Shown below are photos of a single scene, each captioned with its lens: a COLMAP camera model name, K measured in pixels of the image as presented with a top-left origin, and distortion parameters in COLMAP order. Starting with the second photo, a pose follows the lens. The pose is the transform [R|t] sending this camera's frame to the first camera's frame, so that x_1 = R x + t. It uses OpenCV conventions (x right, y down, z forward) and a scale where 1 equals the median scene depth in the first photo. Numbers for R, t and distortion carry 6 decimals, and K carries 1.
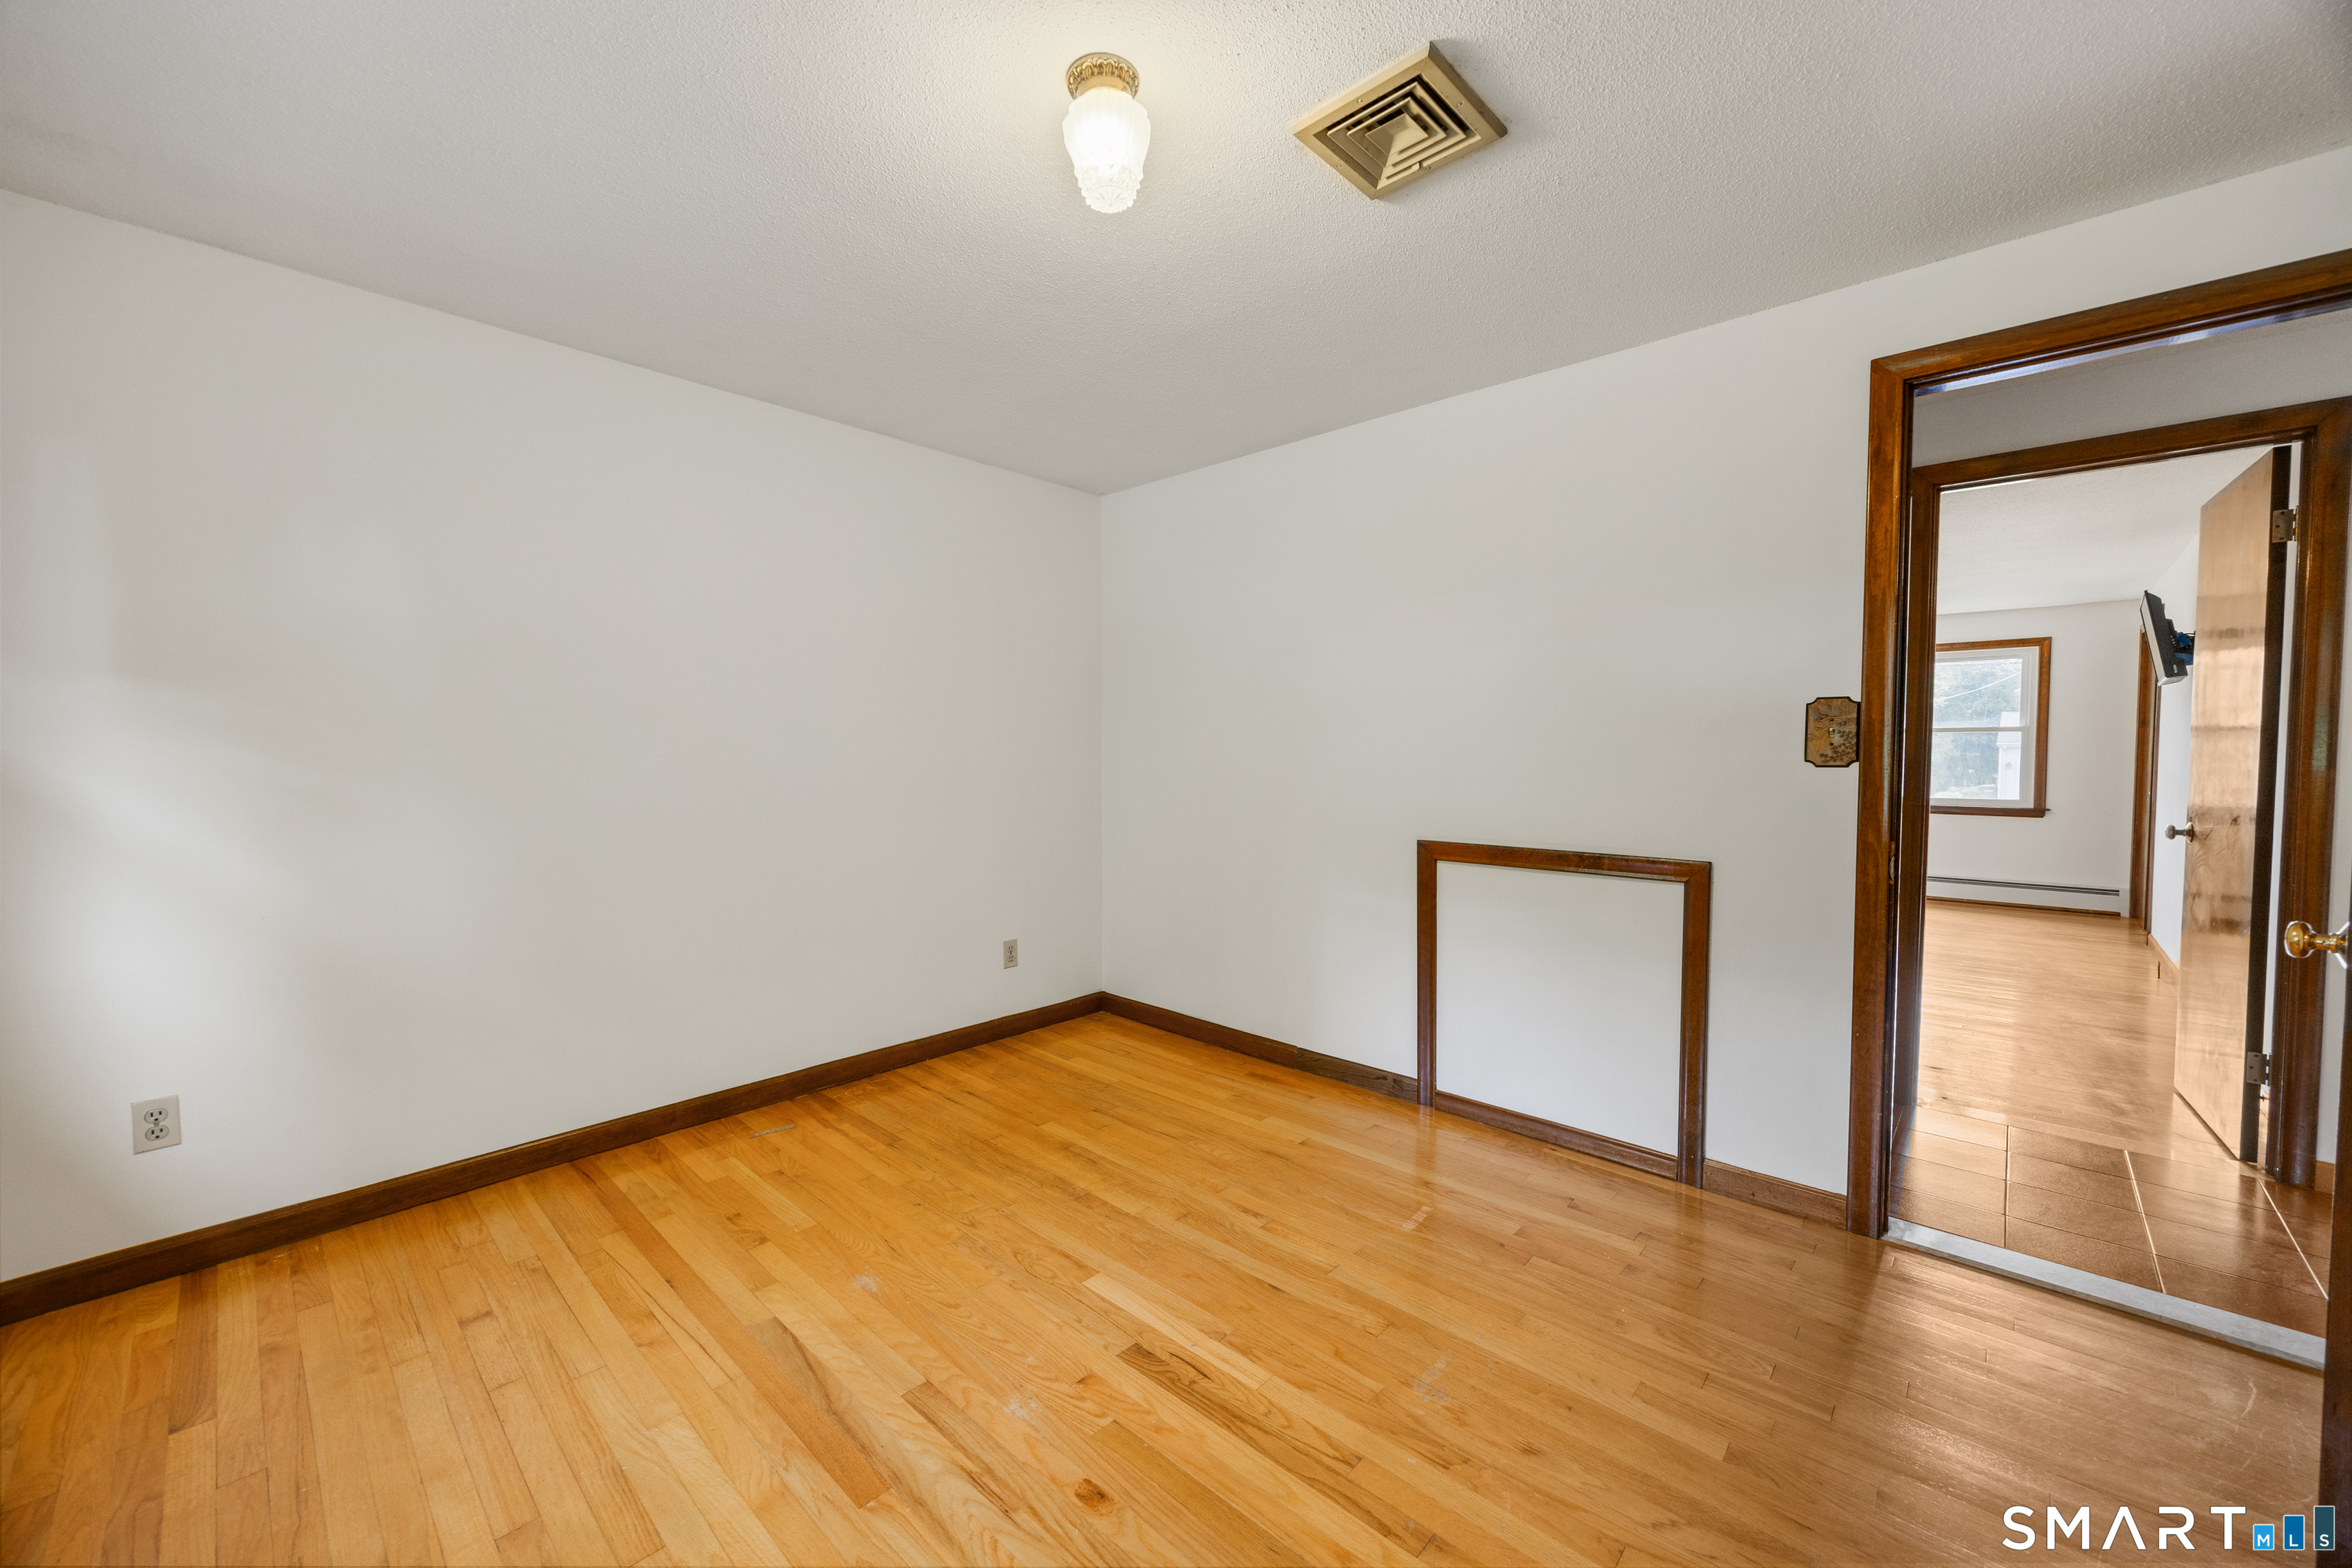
lens RADIAL K [[911.4, 0, 1176.7], [0, 911.4, 786.2], [0, 0, 1]] dist [0.001316, 0.000124]
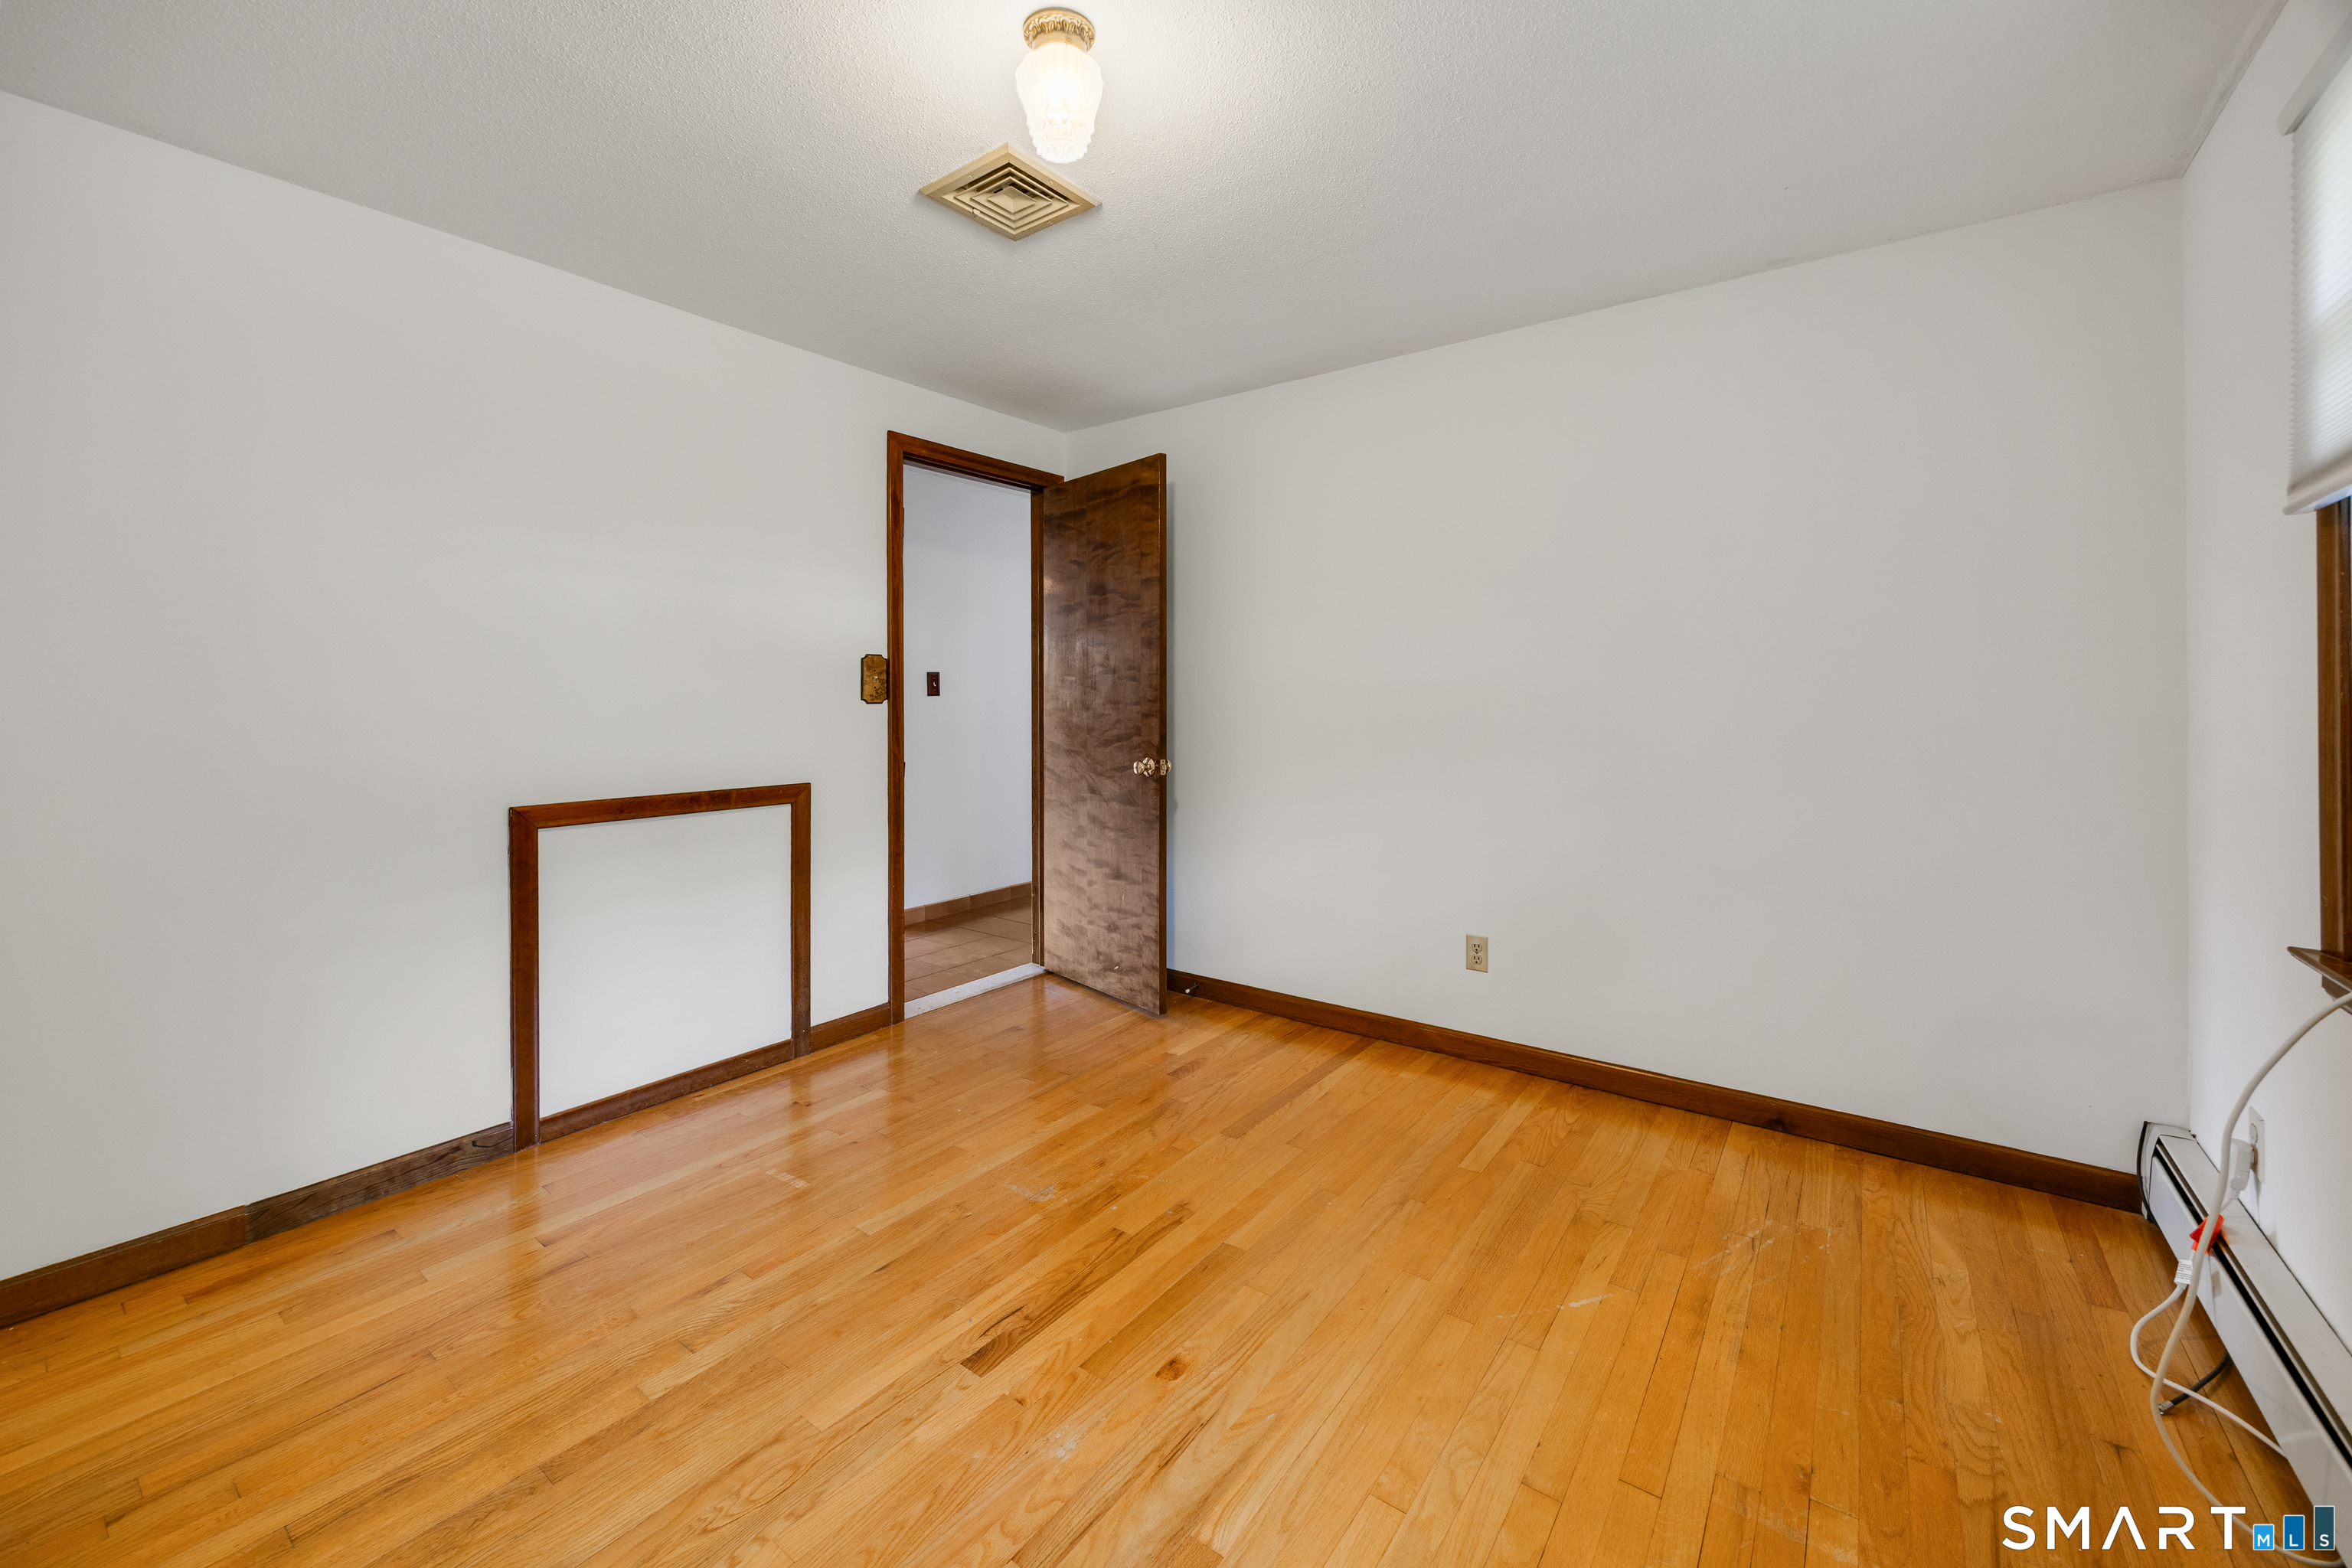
lens RADIAL K [[911.4, 0, 1191.6], [0, 911.4, 698.3], [0, 0, 1]] dist [0.001316, 0.000124]
pose [[-0.119699, -0.003747, 0.992803, -0.752319], [0.038487, 0.999224, 0.008411, -0.022337], [-0.992064, 0.039217, -0.119462, 0.687519]]
